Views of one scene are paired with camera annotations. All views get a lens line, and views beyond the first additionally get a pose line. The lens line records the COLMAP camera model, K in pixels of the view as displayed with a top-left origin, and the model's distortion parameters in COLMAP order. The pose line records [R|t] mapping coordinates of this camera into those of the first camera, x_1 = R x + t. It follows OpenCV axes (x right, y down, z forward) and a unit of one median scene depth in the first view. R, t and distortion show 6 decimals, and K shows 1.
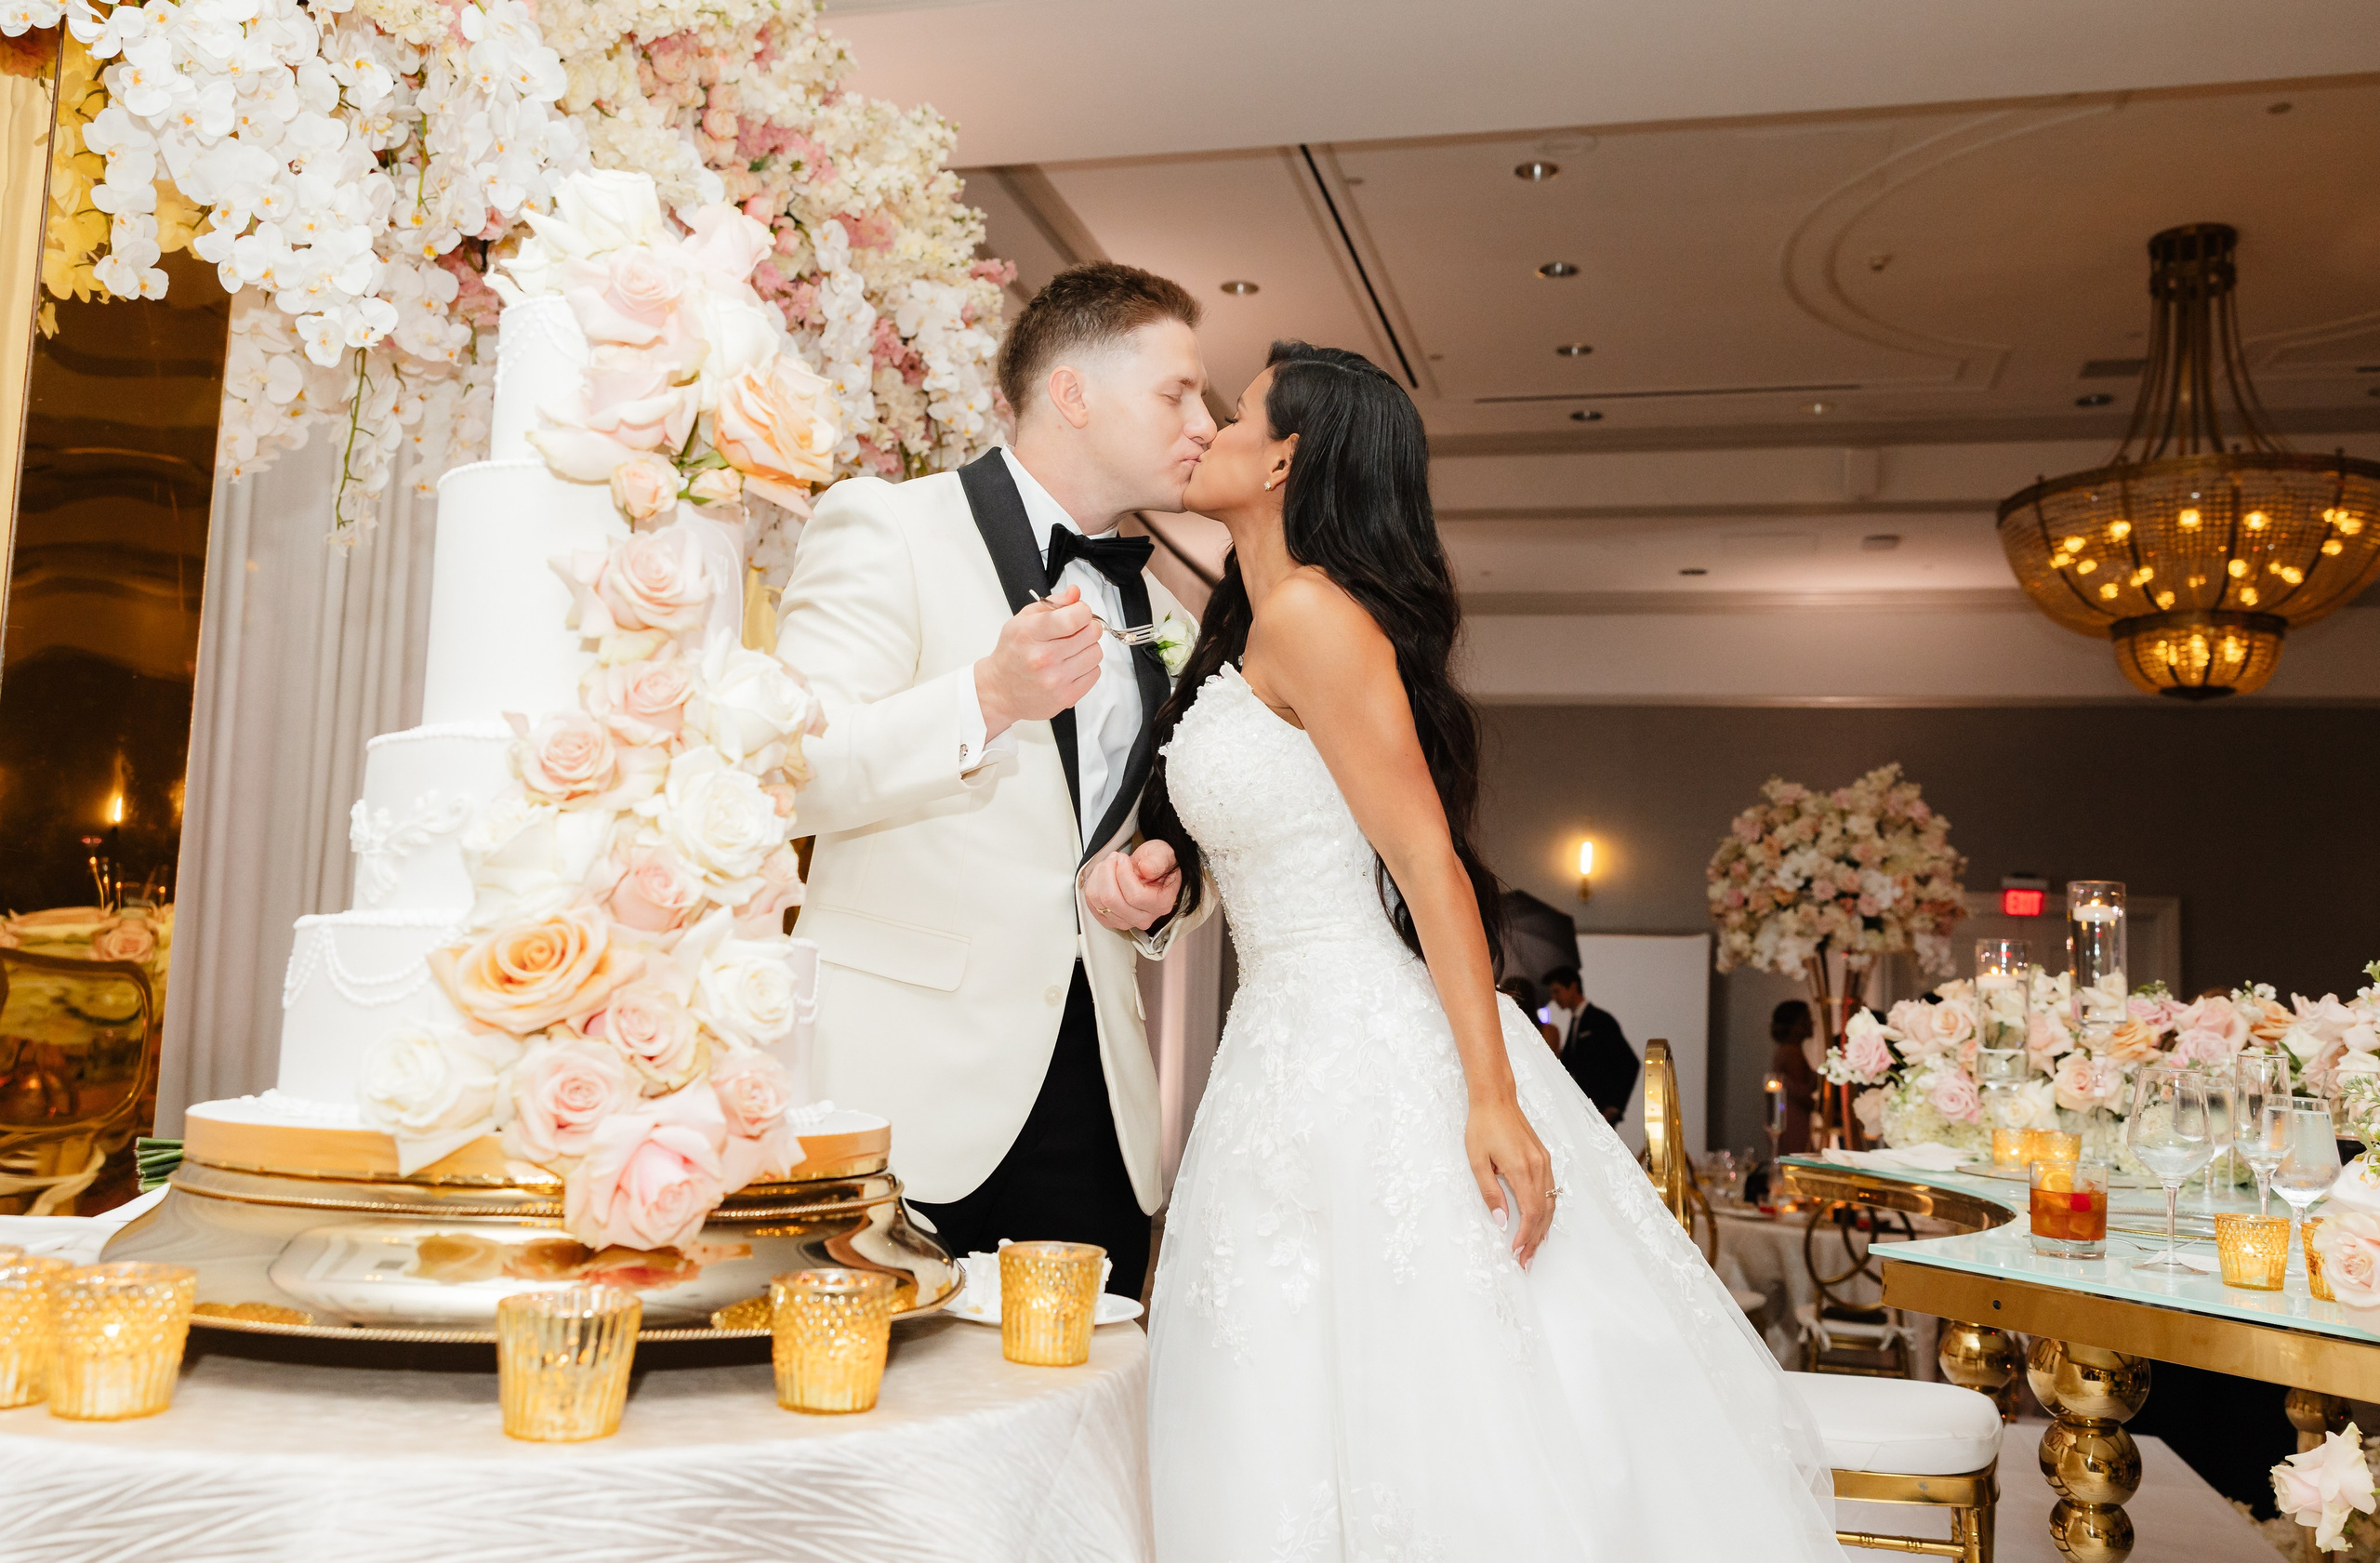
lens RADIAL K [[2019.5, 0, 1185.1], [0, 2019.5, 785.1], [0, 0, 1]] dist [-0.014413, 0.013539]
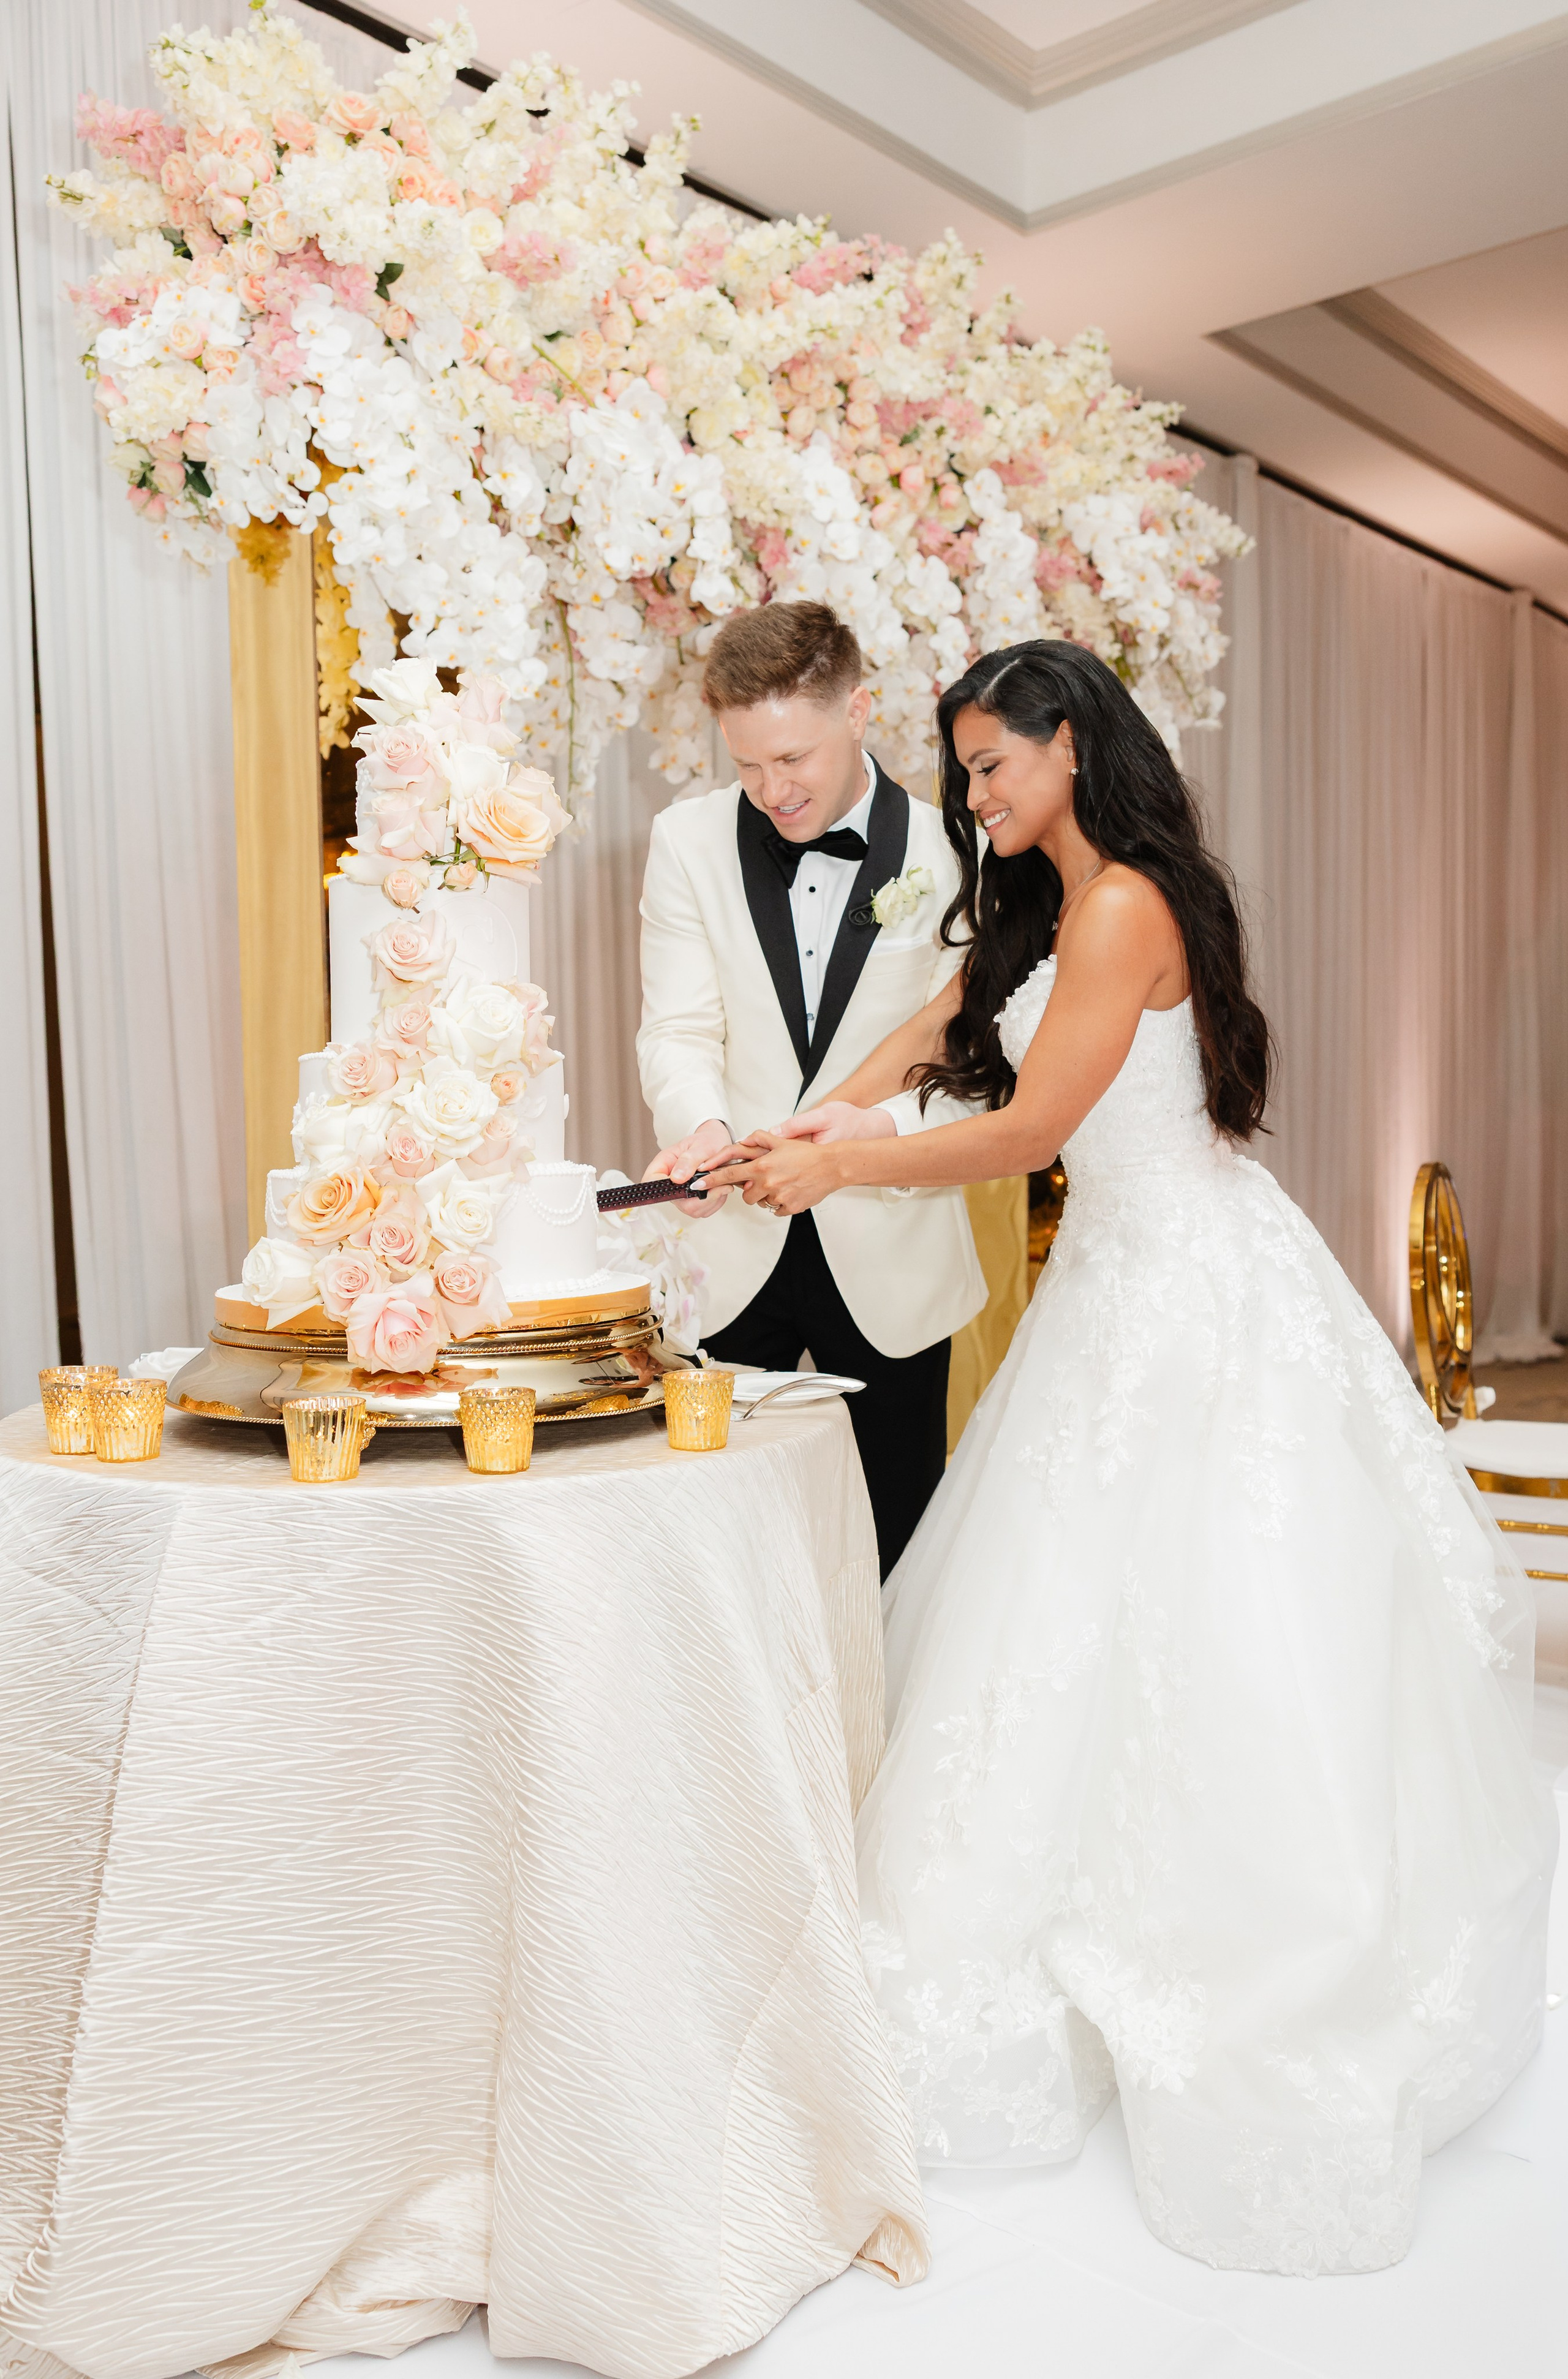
lens RADIAL K [[1917.6, 0, 784.6], [0, 1917.6, 1188.7], [0, 0, 1]] dist [0.002692, -0.007675]
pose [[0.893907, -0.032607, -0.447065, 0.238302], [0.095170, 0.988418, 0.118201, -0.024479], [0.438033, -0.148208, 0.886657, -0.075778]]
